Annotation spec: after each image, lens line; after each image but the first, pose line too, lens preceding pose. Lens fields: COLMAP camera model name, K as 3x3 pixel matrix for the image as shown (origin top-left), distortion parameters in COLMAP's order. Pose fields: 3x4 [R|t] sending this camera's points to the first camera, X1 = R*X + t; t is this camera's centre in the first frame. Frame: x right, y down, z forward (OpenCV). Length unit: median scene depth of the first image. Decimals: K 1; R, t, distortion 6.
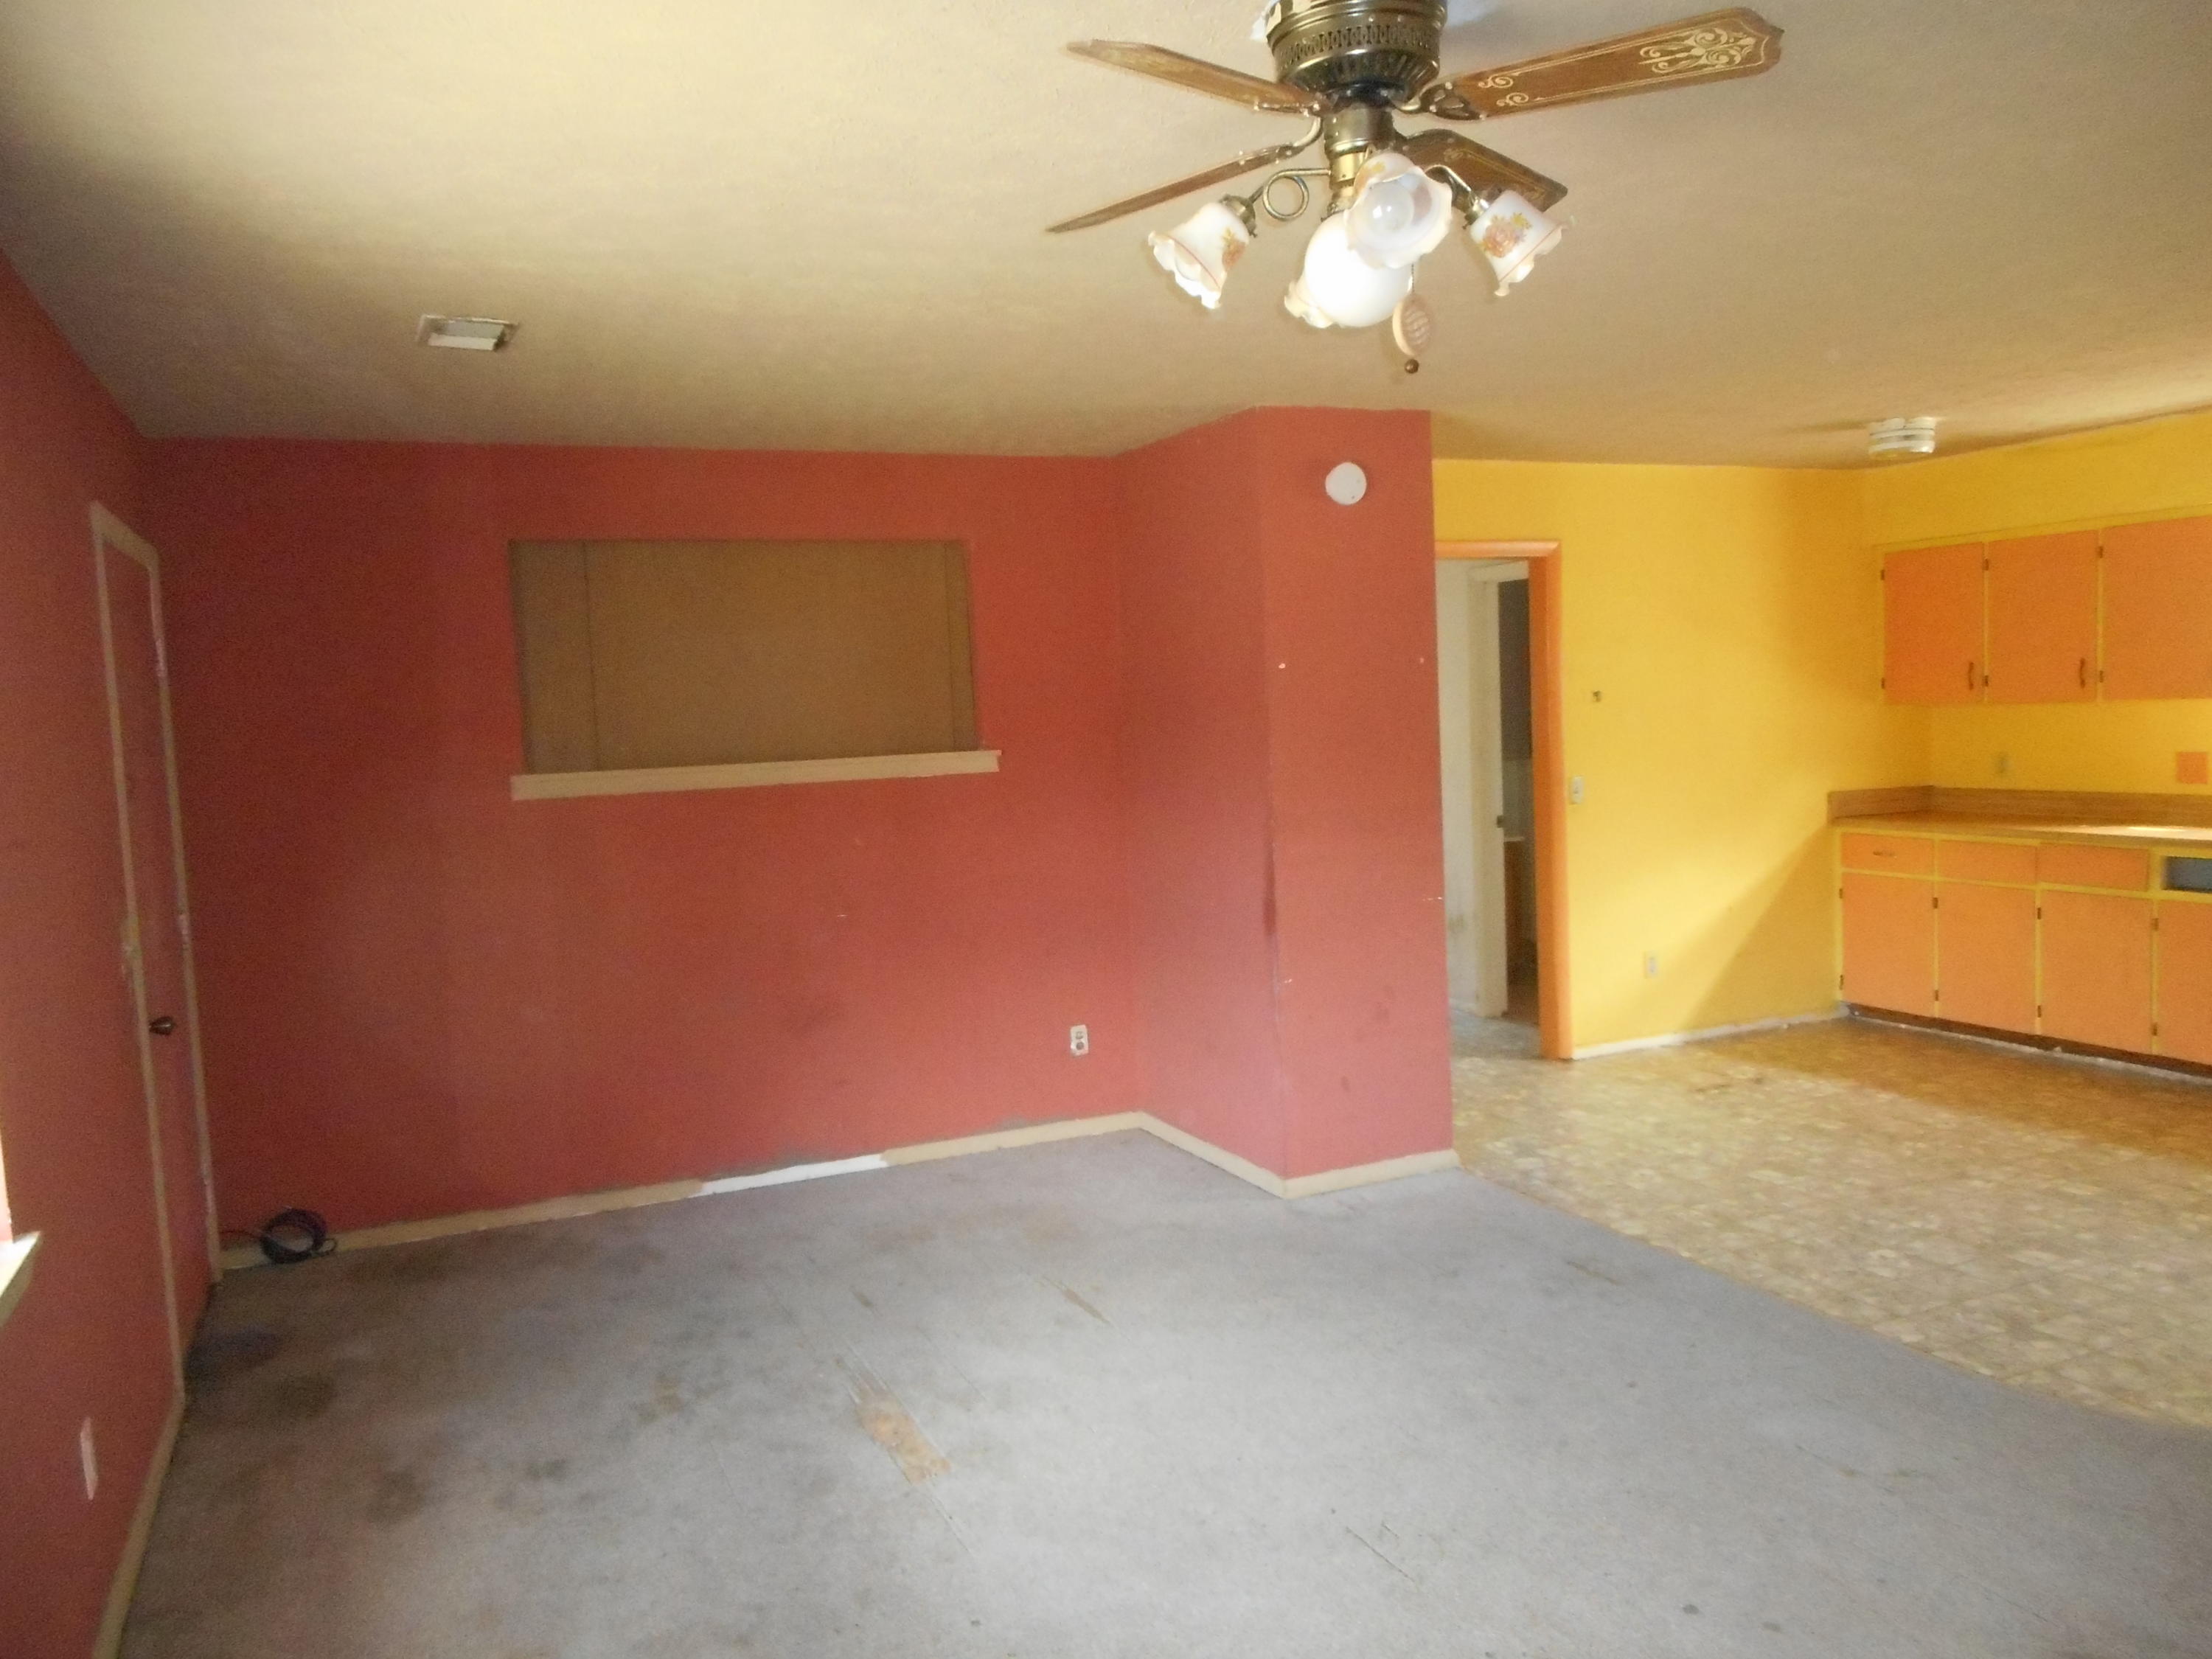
lens RADIAL K [[1664.7, 0, 1105.6], [0, 1664.7, 831.4], [0, 0, 1]] dist [-0.008627, -0.009172]
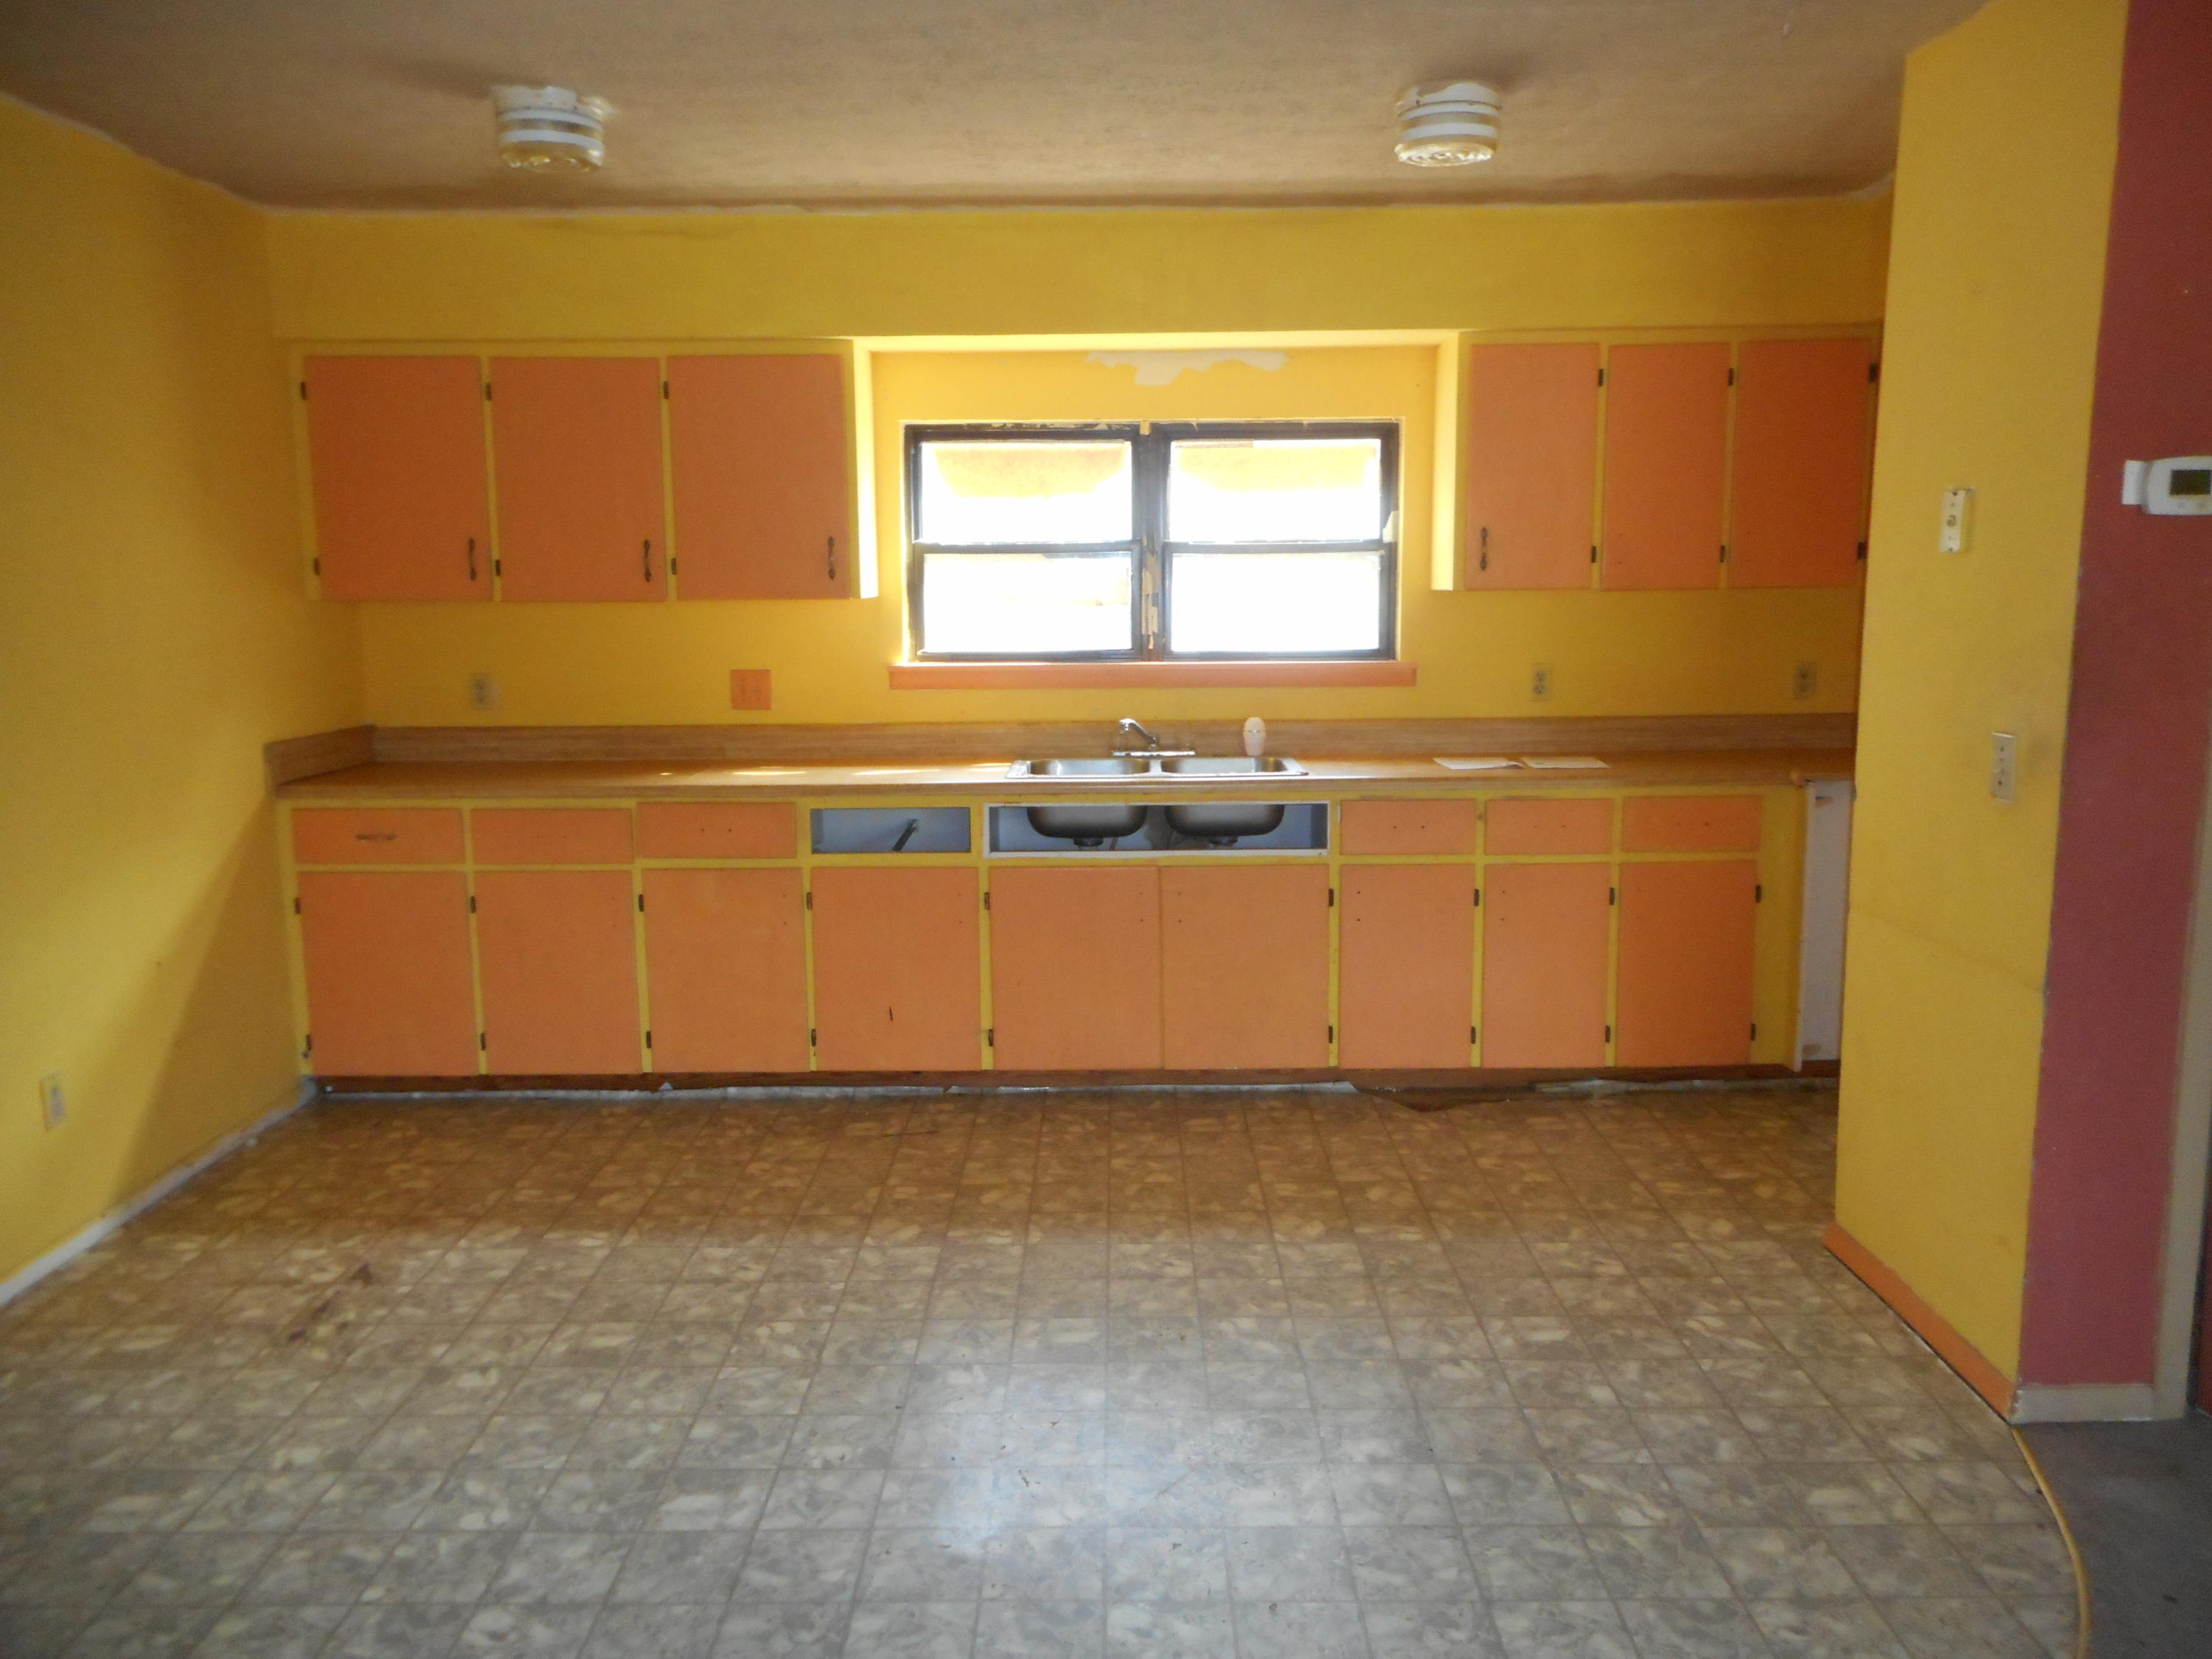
lens RADIAL K [[1664.7, 0, 1107.3], [0, 1664.7, 843.3], [0, 0, 1]] dist [-0.008627, -0.009172]
pose [[0.404558, -0.104989, 0.908466, 0.006756], [0.055205, 0.994380, 0.090334, -0.028001], [-0.912845, 0.013607, 0.408080, 0.527194]]
